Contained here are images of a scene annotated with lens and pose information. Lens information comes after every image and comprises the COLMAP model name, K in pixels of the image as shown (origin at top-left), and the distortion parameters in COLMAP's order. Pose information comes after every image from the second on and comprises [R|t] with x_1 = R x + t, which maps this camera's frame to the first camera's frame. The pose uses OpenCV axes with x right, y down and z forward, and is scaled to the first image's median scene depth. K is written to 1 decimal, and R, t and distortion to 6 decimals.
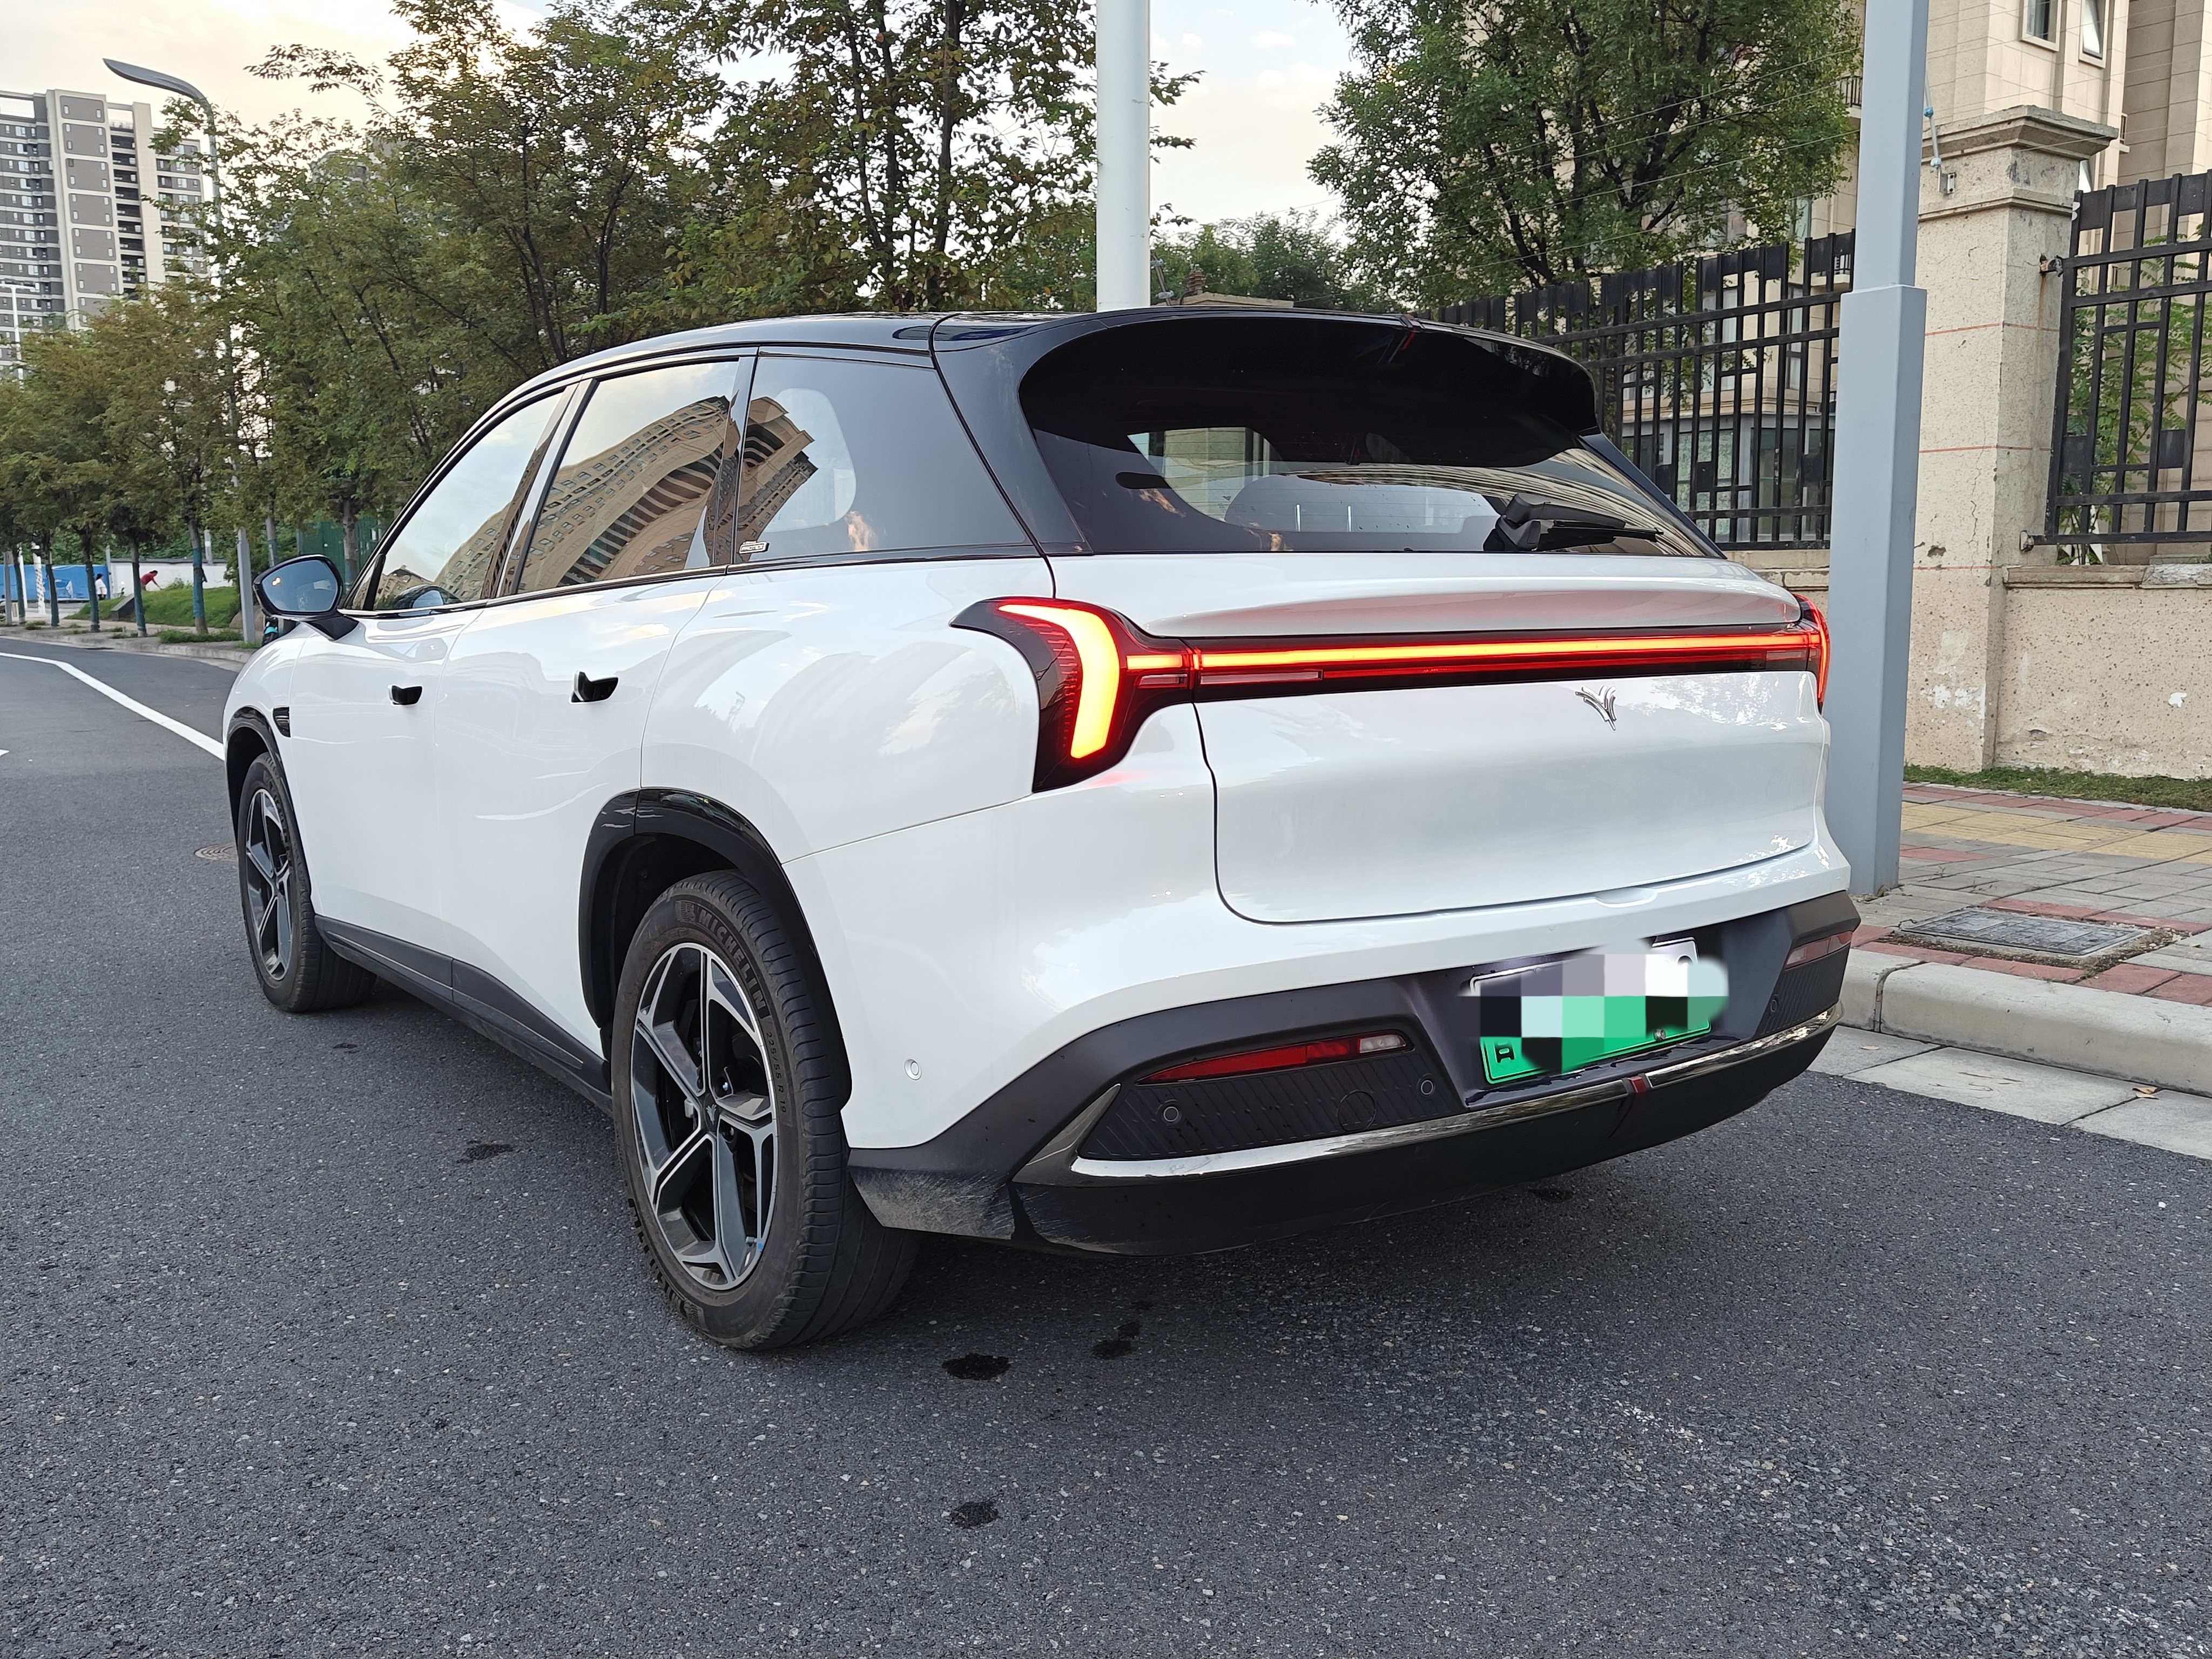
lens RADIAL K [[1841.9, 0, 1106.0], [0, 1841.9, 829.5], [0, 0, 1]] dist [0.007193, 0.003793]
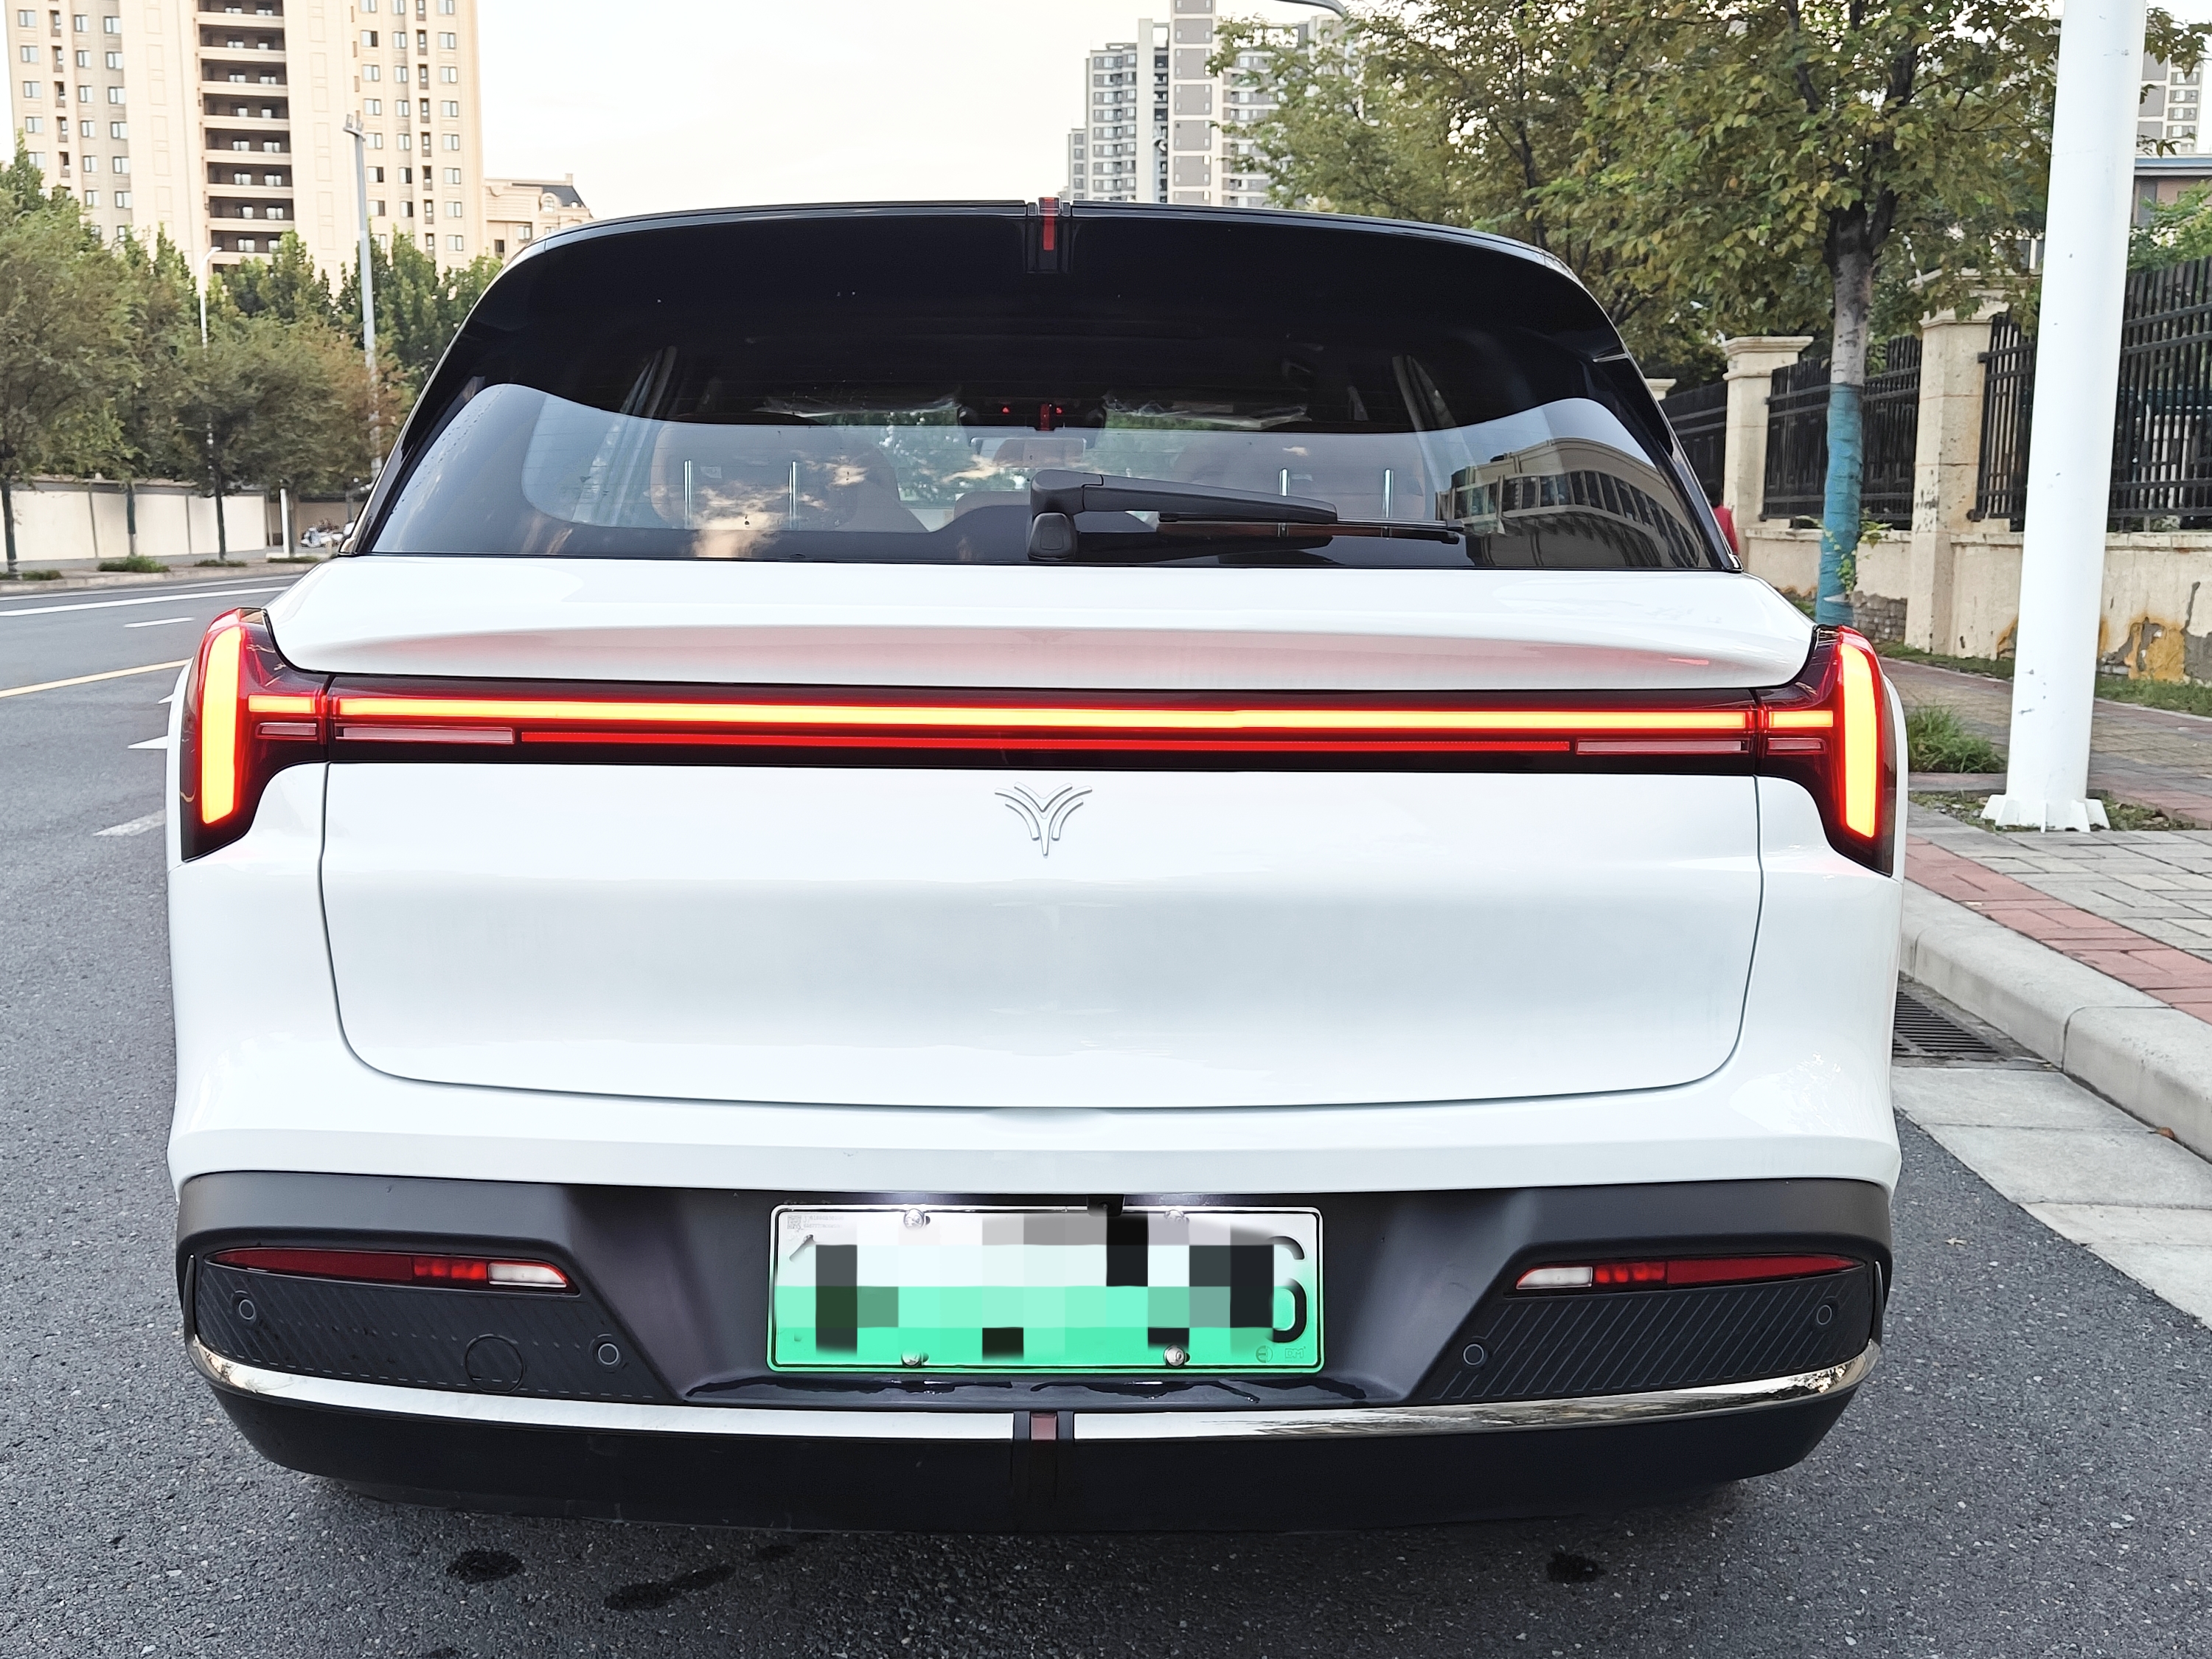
lens RADIAL K [[2163.6, 0, 1106.0], [0, 2163.6, 829.5], [0, 0, 1]] dist [0.006678, 0.007270]
pose [[0.821340, 0.100323, -0.561549, 0.761601], [-0.094298, 0.994748, 0.039791, -0.102137], [0.562592, 0.020271, 0.826486, 0.446736]]
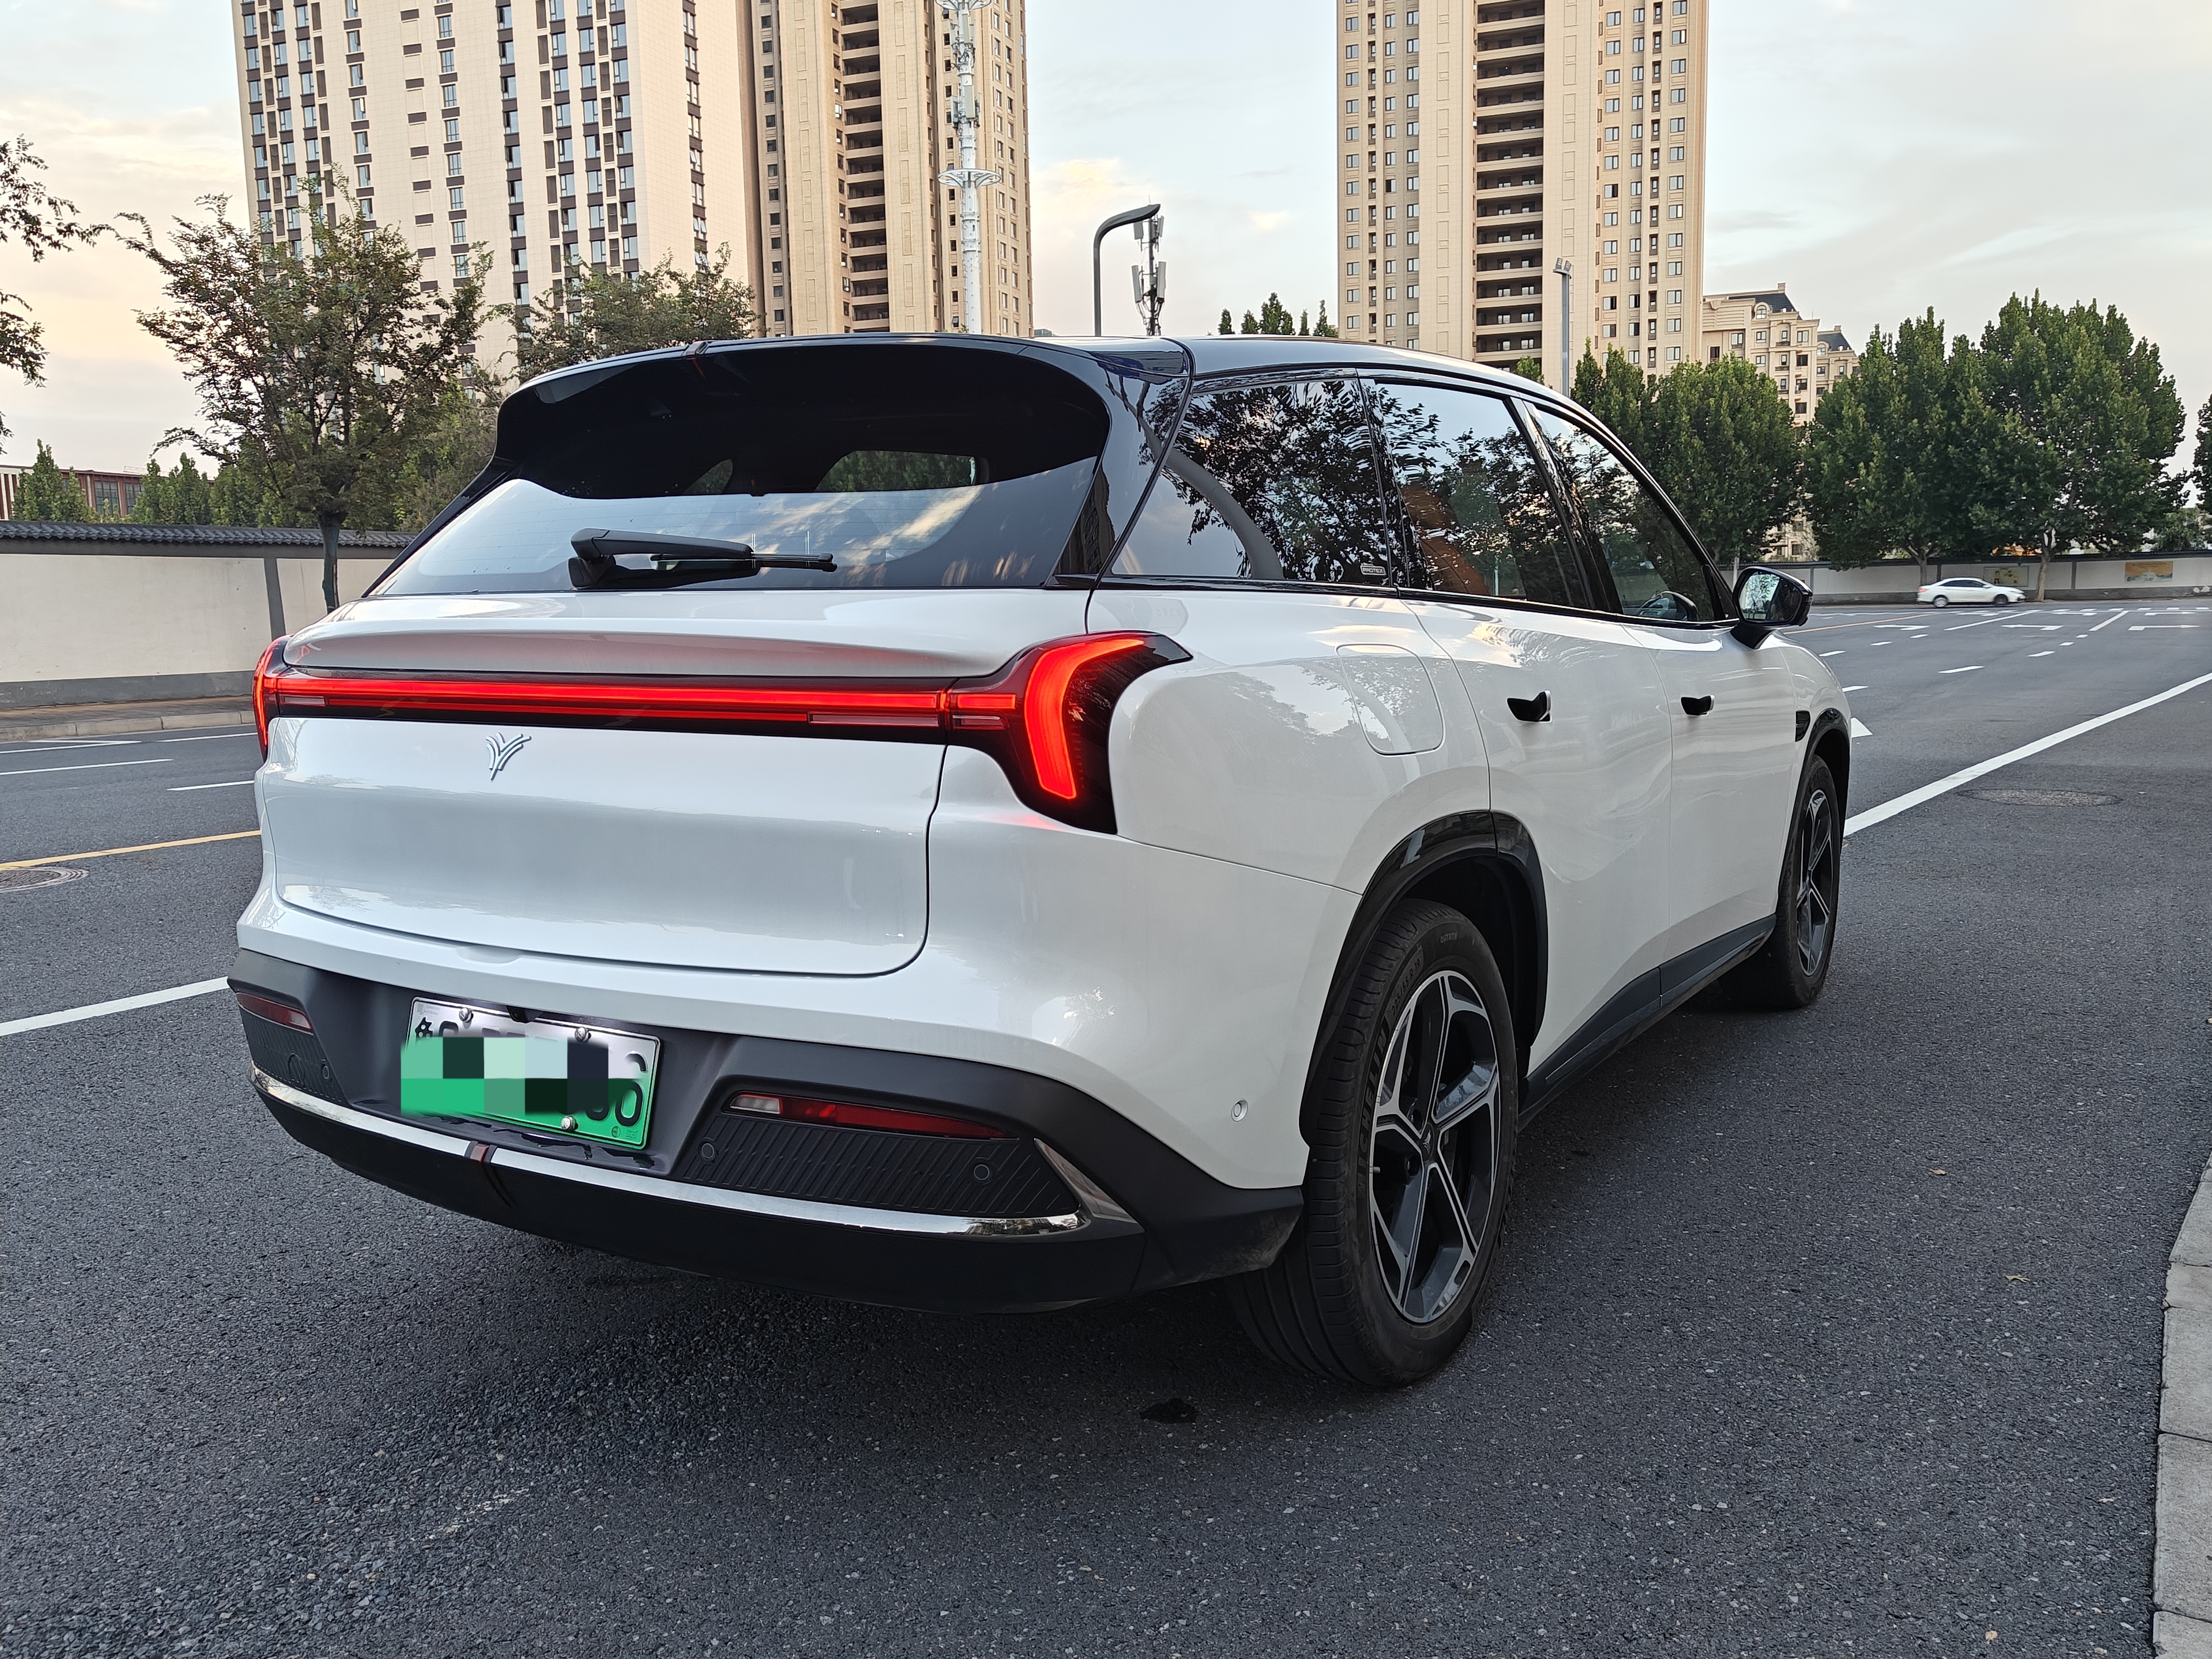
lens RADIAL K [[1841.9, 0, 1106.0], [0, 1841.9, 829.5], [0, 0, 1]] dist [0.007193, 0.003793]
pose [[0.355727, 0.125091, -0.926181, 1.386597], [-0.111028, 0.989641, 0.091019, -0.164560], [0.927972, 0.070454, 0.365930, 1.030346]]
